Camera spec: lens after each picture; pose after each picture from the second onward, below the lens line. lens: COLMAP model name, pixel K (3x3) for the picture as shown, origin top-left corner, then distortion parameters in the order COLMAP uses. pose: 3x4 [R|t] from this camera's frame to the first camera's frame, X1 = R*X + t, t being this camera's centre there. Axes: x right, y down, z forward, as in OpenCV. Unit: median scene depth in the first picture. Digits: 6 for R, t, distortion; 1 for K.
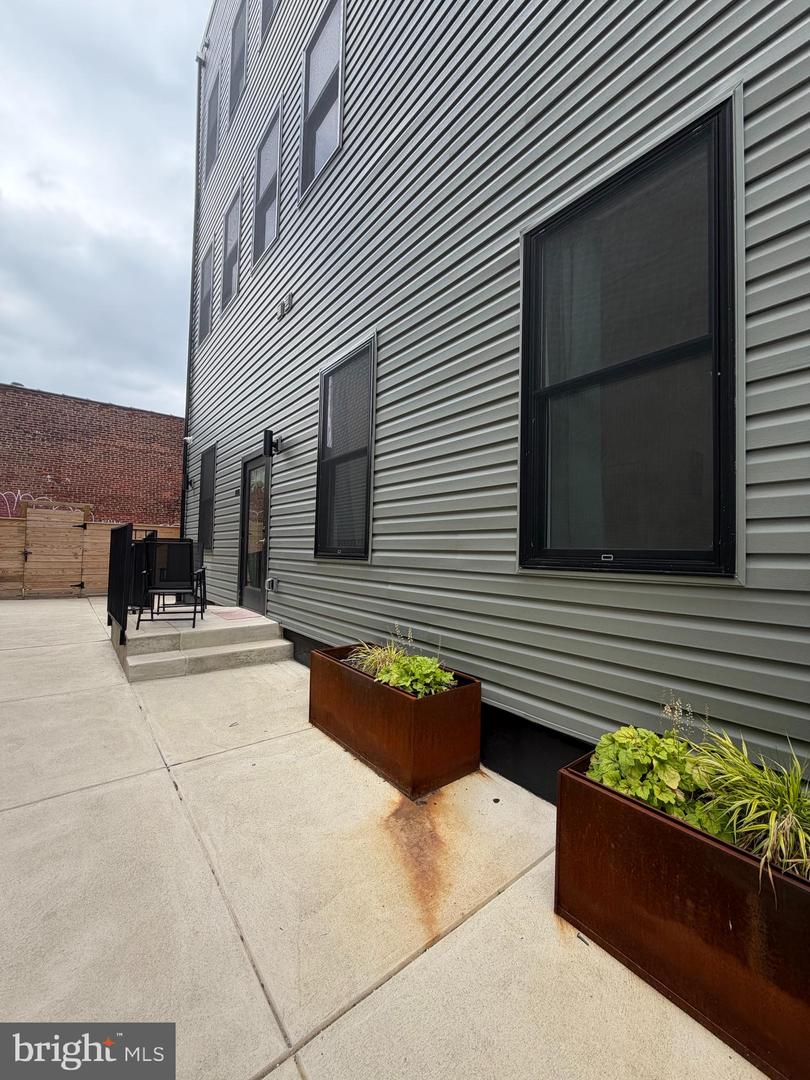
lens RADIAL K [[429.3, 0, 402.8], [0, 429.3, 539.5], [0, 0, 1]] dist [-0.000443, 0.000137]
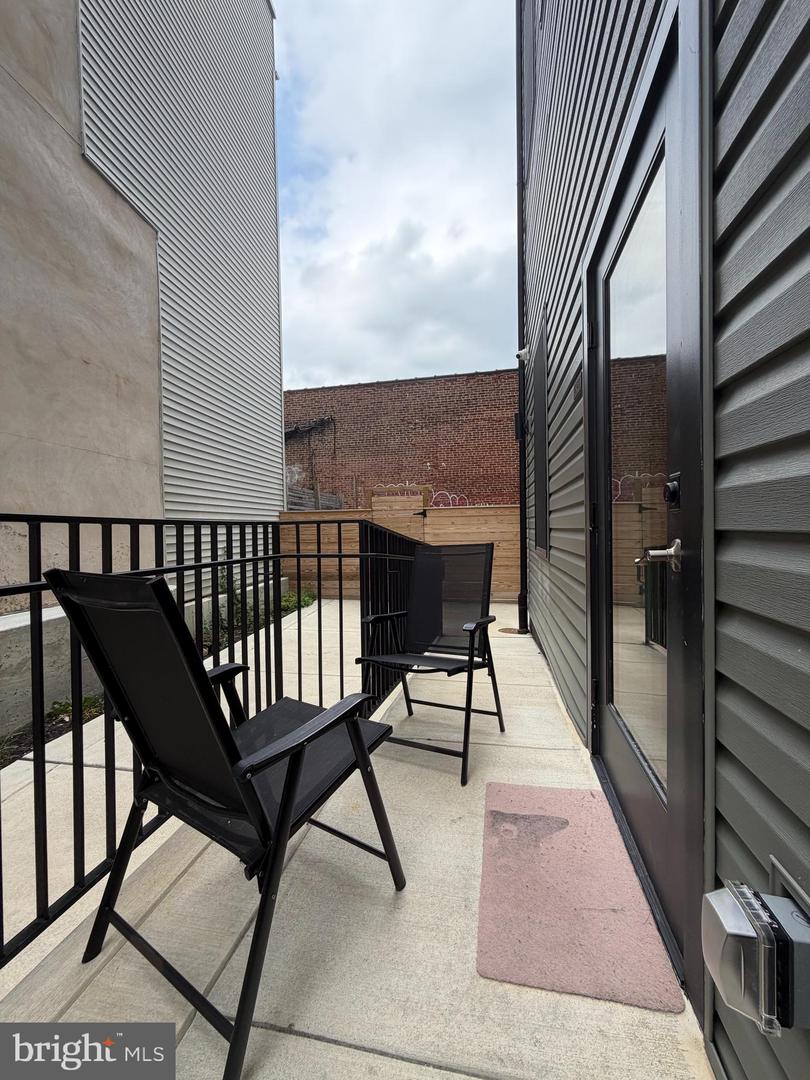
lens RADIAL K [[429.3, 0, 402.6], [0, 429.3, 536.6], [0, 0, 1]] dist [-0.000443, 0.000137]
pose [[0.633033, -0.015829, -0.773963, -0.104503], [0.051109, 0.998464, 0.021383, -0.004899], [0.772436, -0.053093, 0.632869, 0.326490]]
